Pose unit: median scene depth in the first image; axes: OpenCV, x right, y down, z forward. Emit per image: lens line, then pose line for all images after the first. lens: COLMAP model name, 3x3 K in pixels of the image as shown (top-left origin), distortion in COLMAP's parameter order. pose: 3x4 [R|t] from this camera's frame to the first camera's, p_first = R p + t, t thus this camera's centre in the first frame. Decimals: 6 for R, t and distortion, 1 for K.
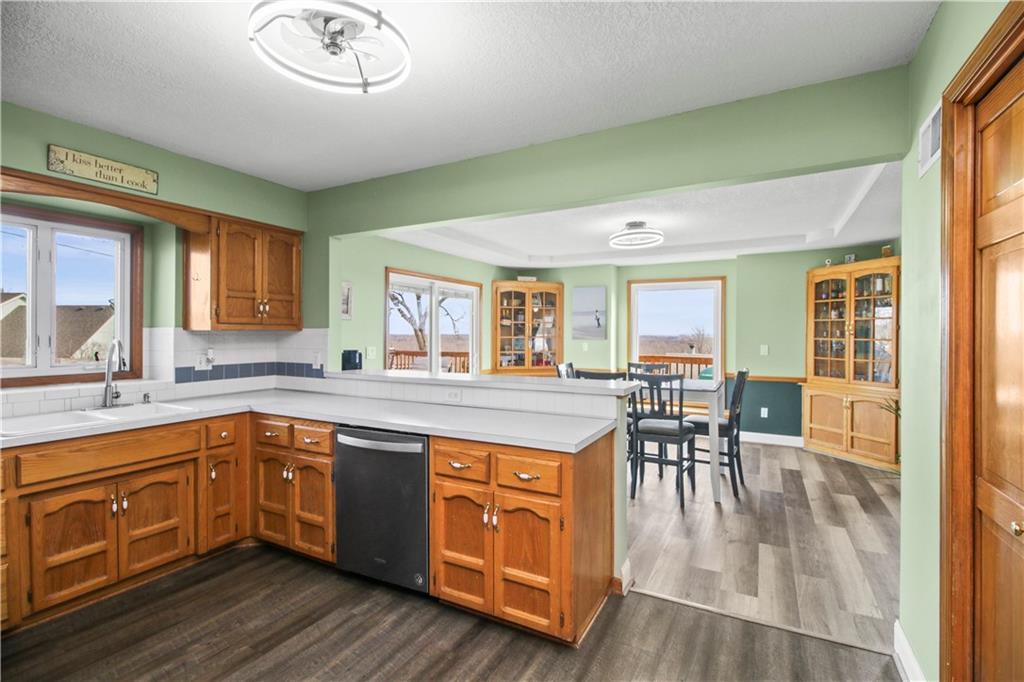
lens RADIAL K [[480.6, 0, 513.1], [0, 480.6, 325.7], [0, 0, 1]] dist [-0.000559, -0.000949]
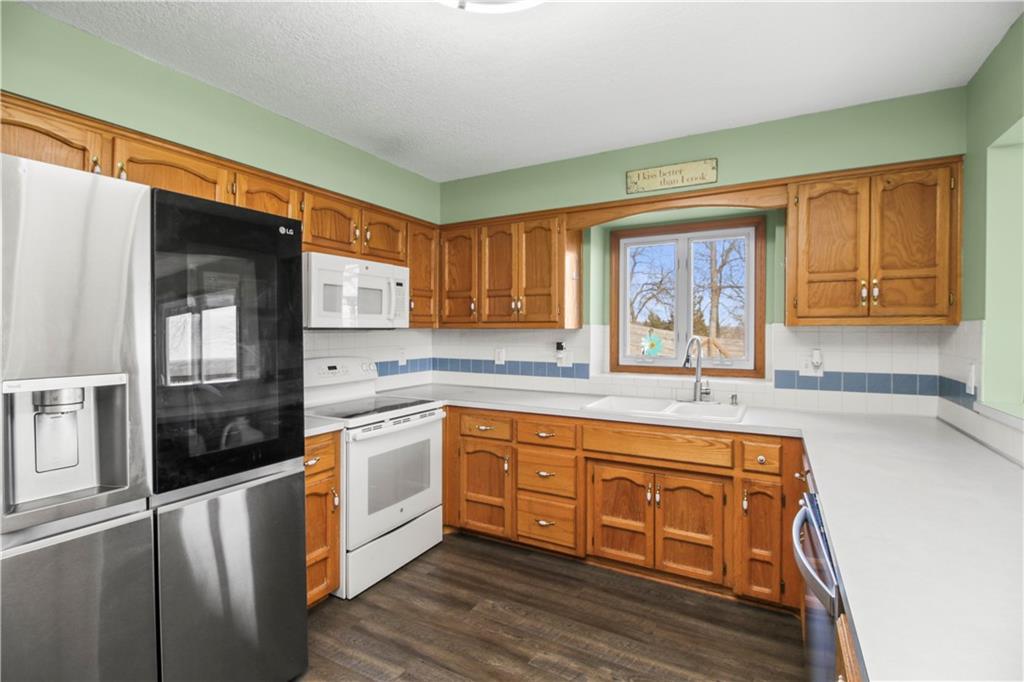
lens RADIAL K [[480.6, 0, 513.1], [0, 480.6, 325.7], [0, 0, 1]] dist [-0.000559, -0.000949]
pose [[-0.015825, -0.012713, -0.999794, 0.198053], [0.017013, 0.999771, -0.012982, 0.012718], [0.999730, -0.017215, -0.015605, 0.624600]]
